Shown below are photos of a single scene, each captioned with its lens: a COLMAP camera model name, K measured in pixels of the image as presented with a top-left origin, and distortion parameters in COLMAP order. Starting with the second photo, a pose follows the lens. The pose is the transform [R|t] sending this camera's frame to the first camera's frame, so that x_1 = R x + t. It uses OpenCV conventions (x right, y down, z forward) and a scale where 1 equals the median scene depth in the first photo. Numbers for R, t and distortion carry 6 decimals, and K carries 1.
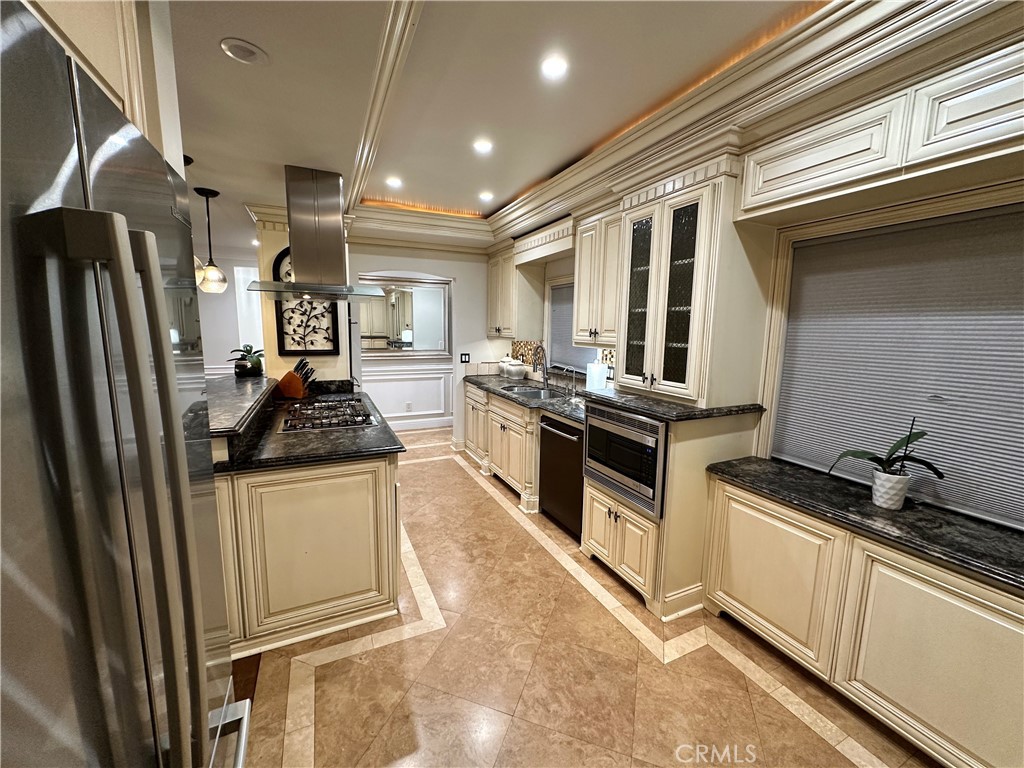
lens RADIAL K [[408.5, 0, 515.7], [0, 408.5, 382.3], [0, 0, 1]] dist [-0.002295, 0.000399]
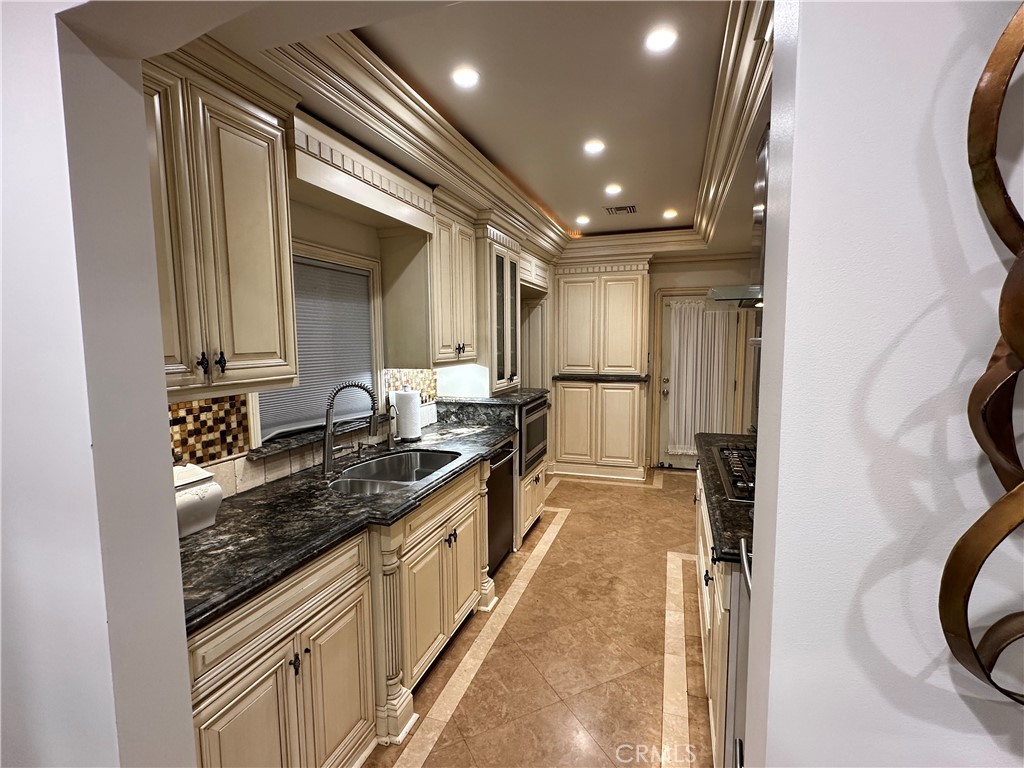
lens RADIAL K [[484.3, 0, 511.1], [0, 484.3, 386.5], [0, 0, 1]] dist [-0.001583, -0.000182]
pose [[-0.718978, -0.074932, 0.690982, -0.753929], [0.093644, 0.974663, 0.203134, -0.295968], [-0.688695, 0.210755, -0.693744, 2.029230]]
